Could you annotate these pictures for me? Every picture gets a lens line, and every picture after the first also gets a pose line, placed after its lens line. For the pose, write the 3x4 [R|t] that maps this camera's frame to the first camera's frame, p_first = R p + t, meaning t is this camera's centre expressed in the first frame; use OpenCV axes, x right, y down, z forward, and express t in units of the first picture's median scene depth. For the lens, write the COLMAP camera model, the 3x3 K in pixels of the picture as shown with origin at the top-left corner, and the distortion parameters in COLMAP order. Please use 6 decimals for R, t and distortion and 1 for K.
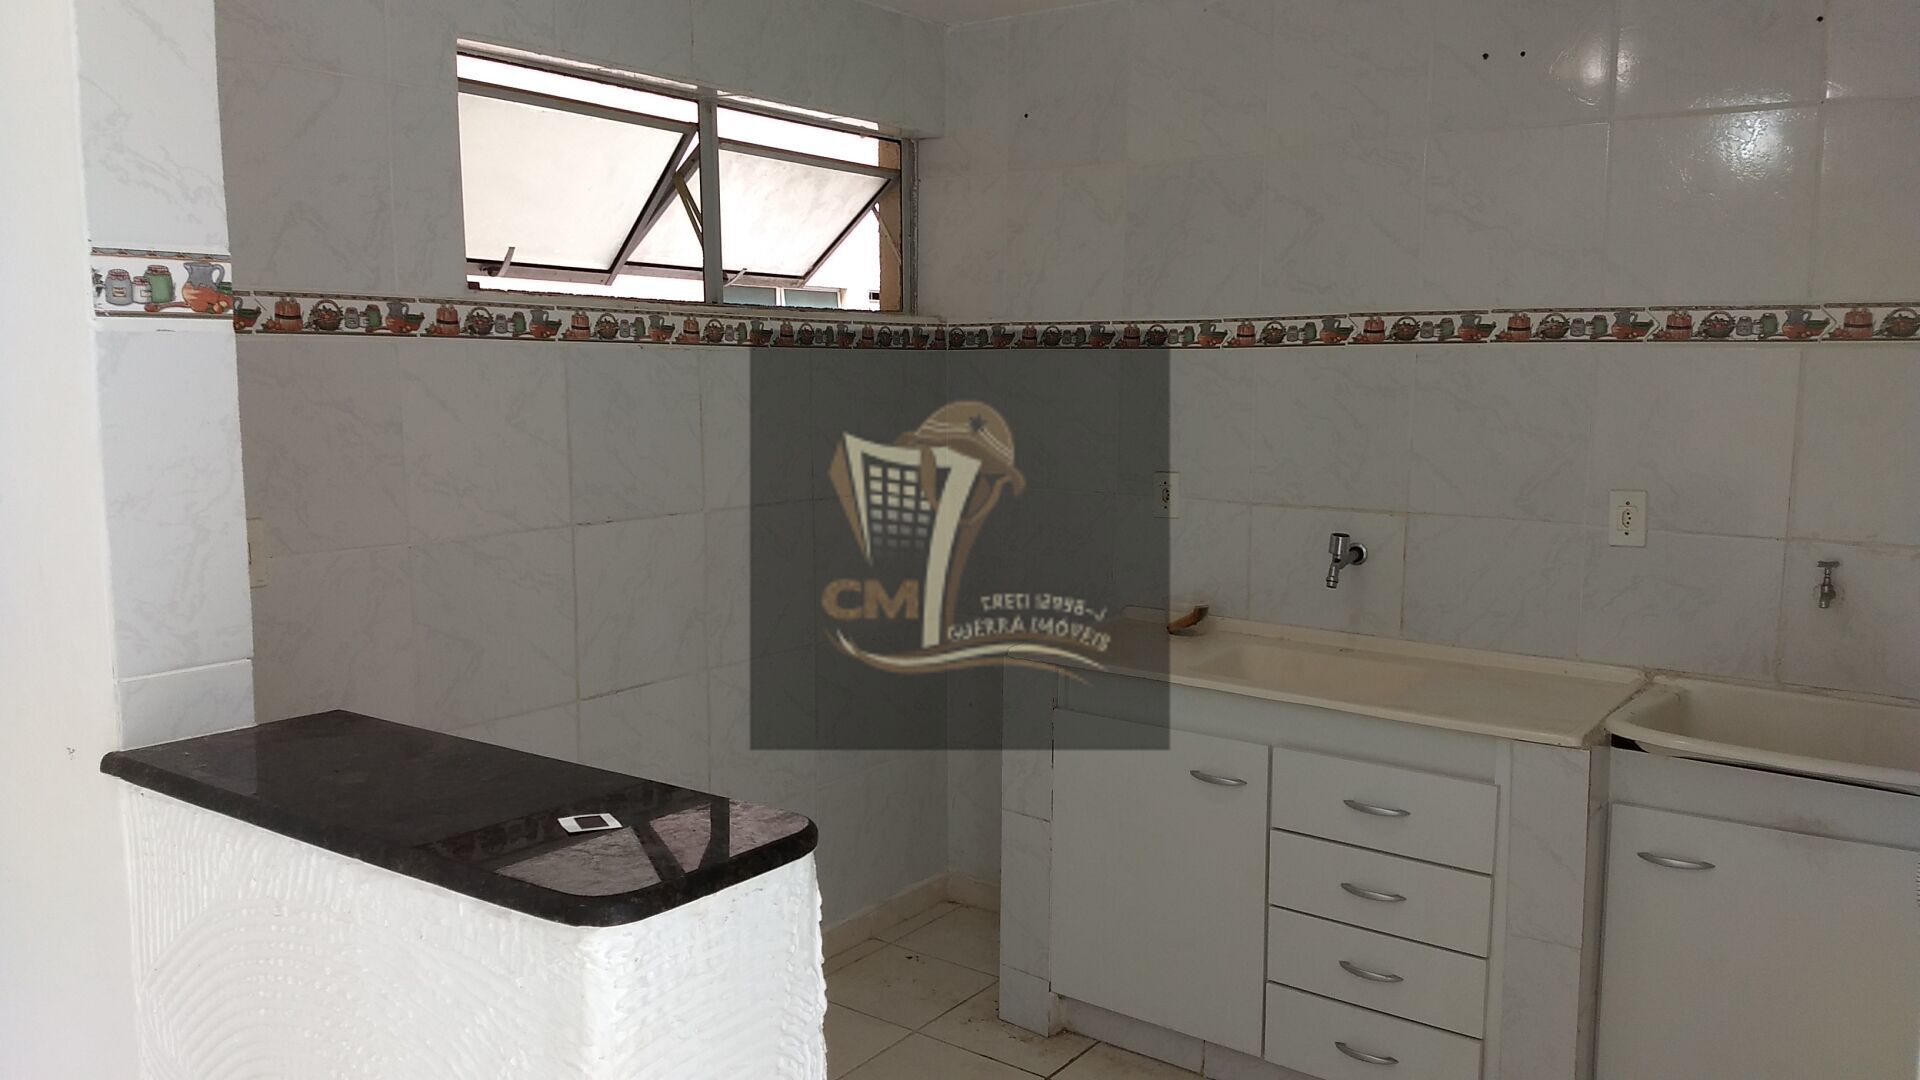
lens RADIAL K [[1548.9, 0, 838.7], [0, 1548.9, 540.1], [0, 0, 1]] dist [0.089537, -0.121498]
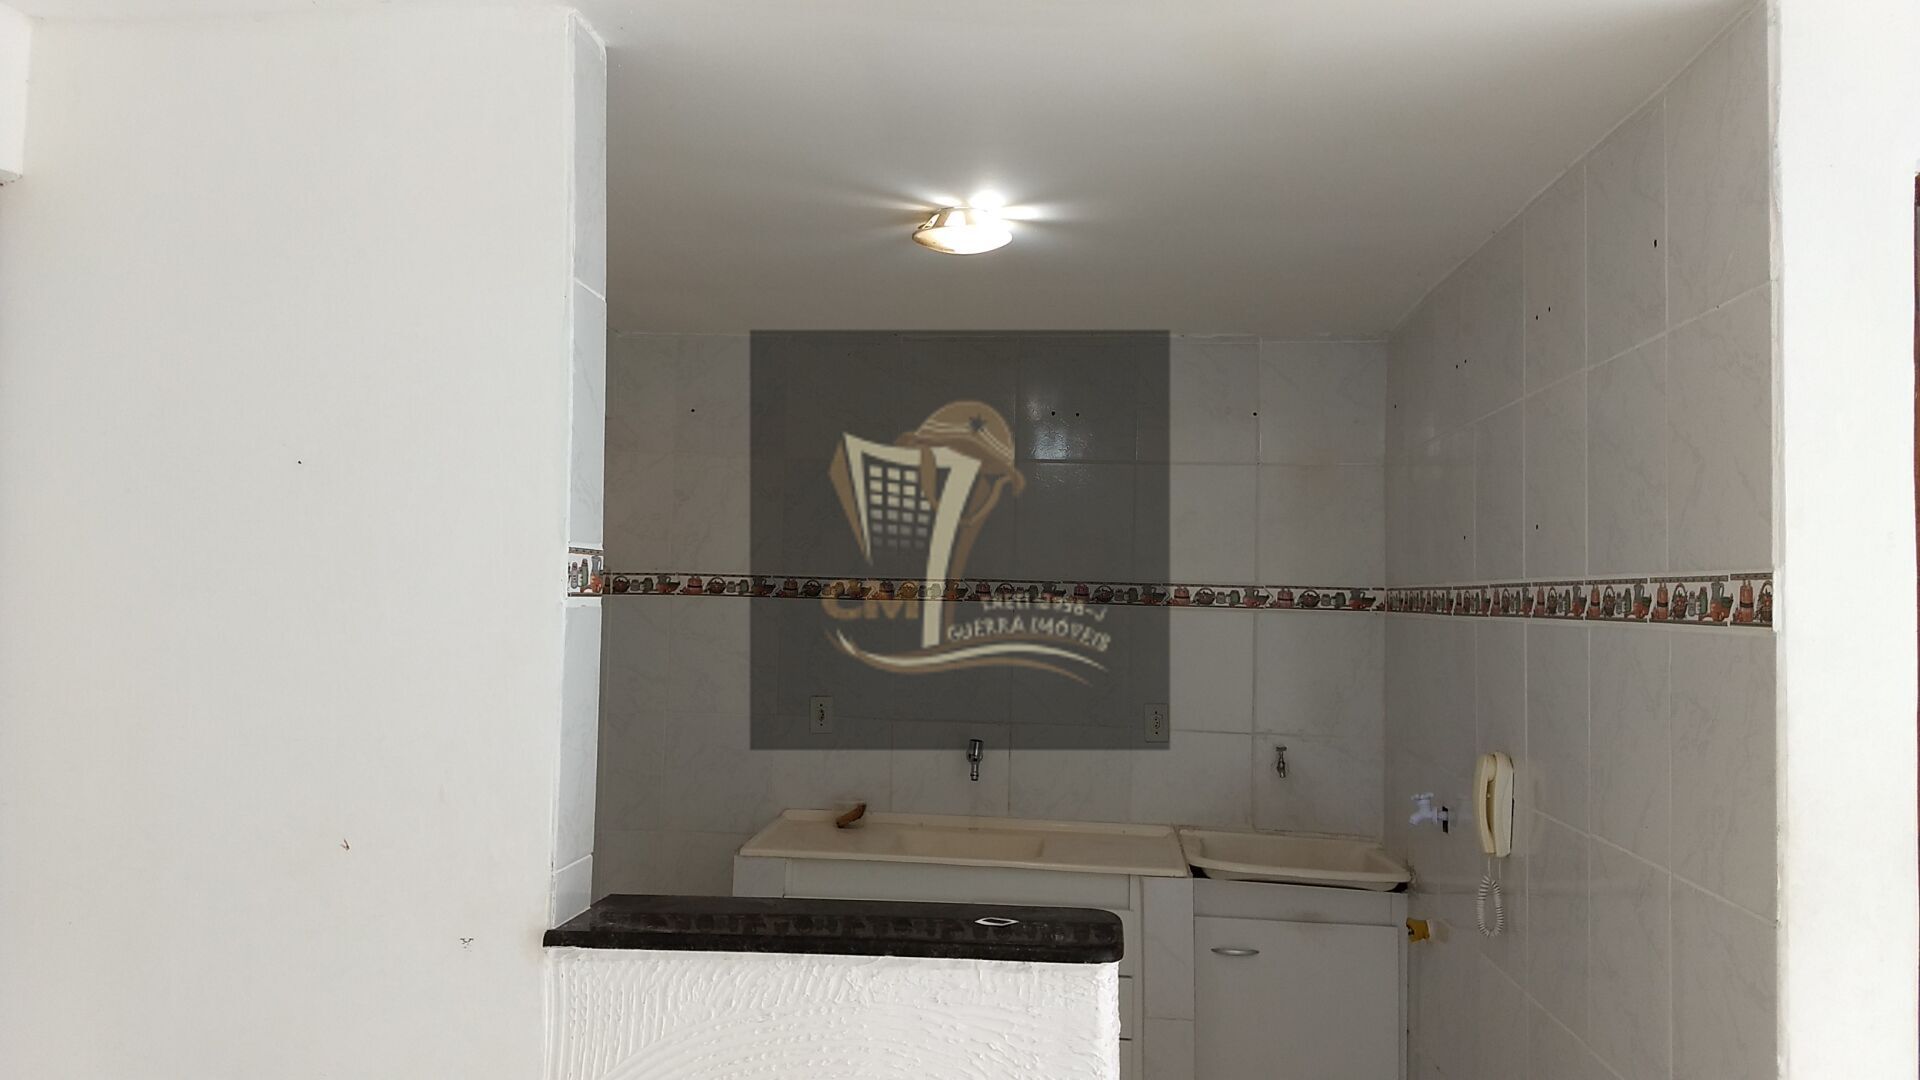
lens RADIAL K [[1449.2, 0, 946.3], [0, 1449.2, 546.6], [0, 0, 1]] dist [0.329640, -0.718192]
pose [[0.866939, 0.027985, 0.497628, -0.420806], [0.047989, 0.989097, -0.139226, 0.005113], [-0.496098, 0.144581, 0.856144, -0.140445]]
